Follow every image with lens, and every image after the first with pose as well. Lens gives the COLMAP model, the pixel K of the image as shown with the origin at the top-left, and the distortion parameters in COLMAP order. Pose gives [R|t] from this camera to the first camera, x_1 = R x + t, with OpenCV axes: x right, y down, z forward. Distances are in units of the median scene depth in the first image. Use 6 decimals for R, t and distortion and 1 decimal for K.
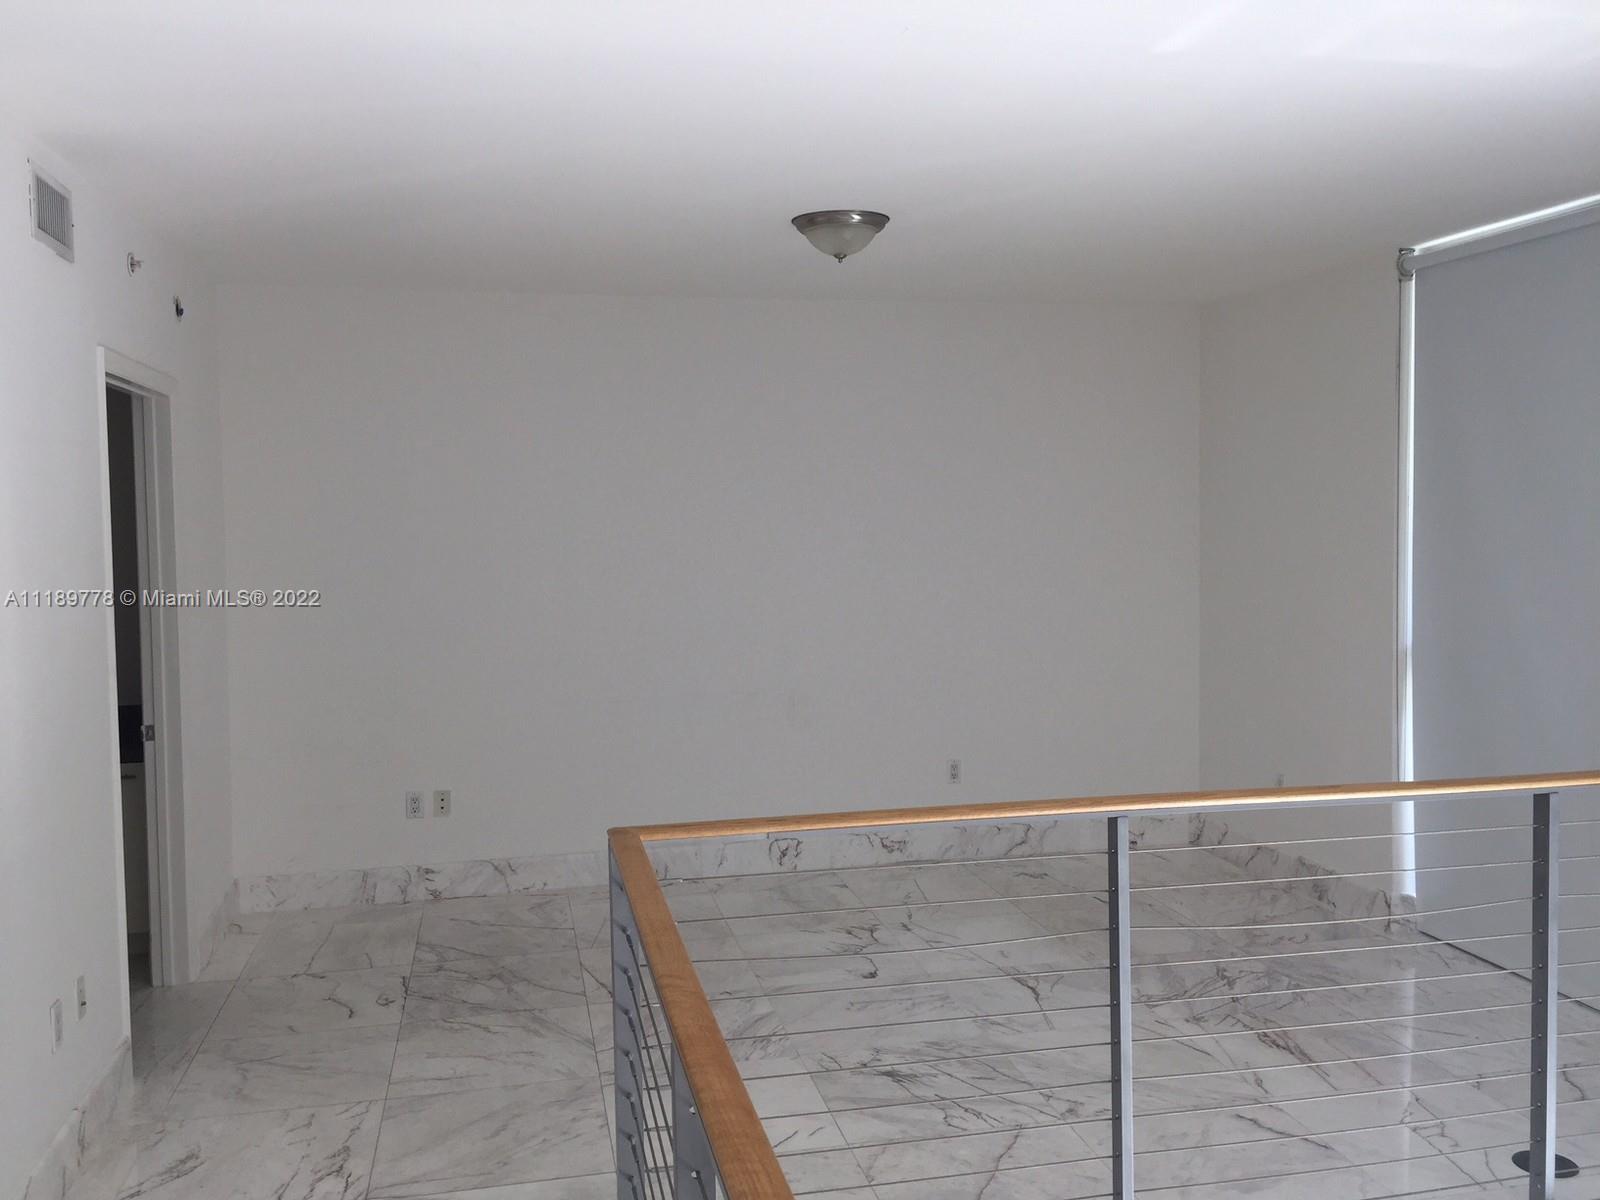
lens RADIAL K [[1370.5, 0, 800.4], [0, 1370.5, 581.6], [0, 0, 1]] dist [0.074499, -0.101781]
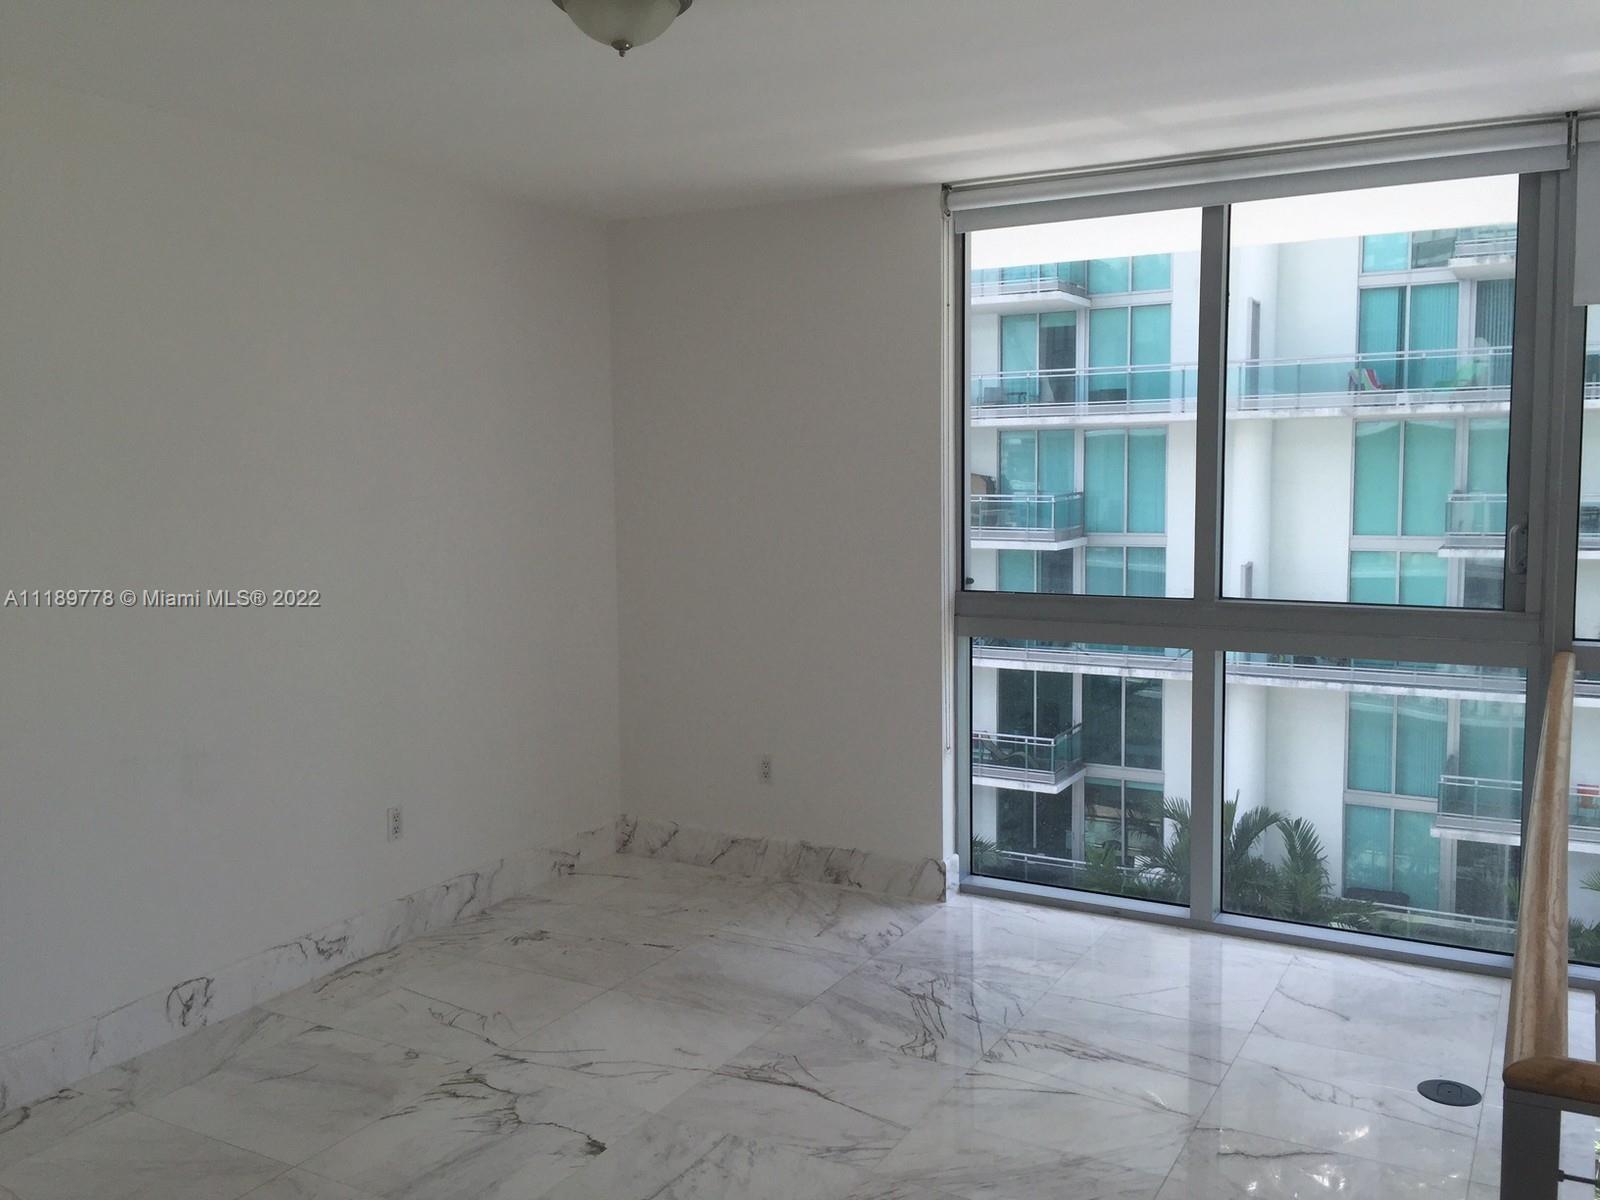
lens RADIAL K [[1370.5, 0, 800.4], [0, 1370.5, 581.6], [0, 0, 1]] dist [0.074499, -0.101781]
pose [[0.662069, -0.059228, 0.747099, -0.319888], [0.040320, 0.998244, 0.043407, -0.012639], [-0.748357, 0.001385, 0.663294, 0.411883]]
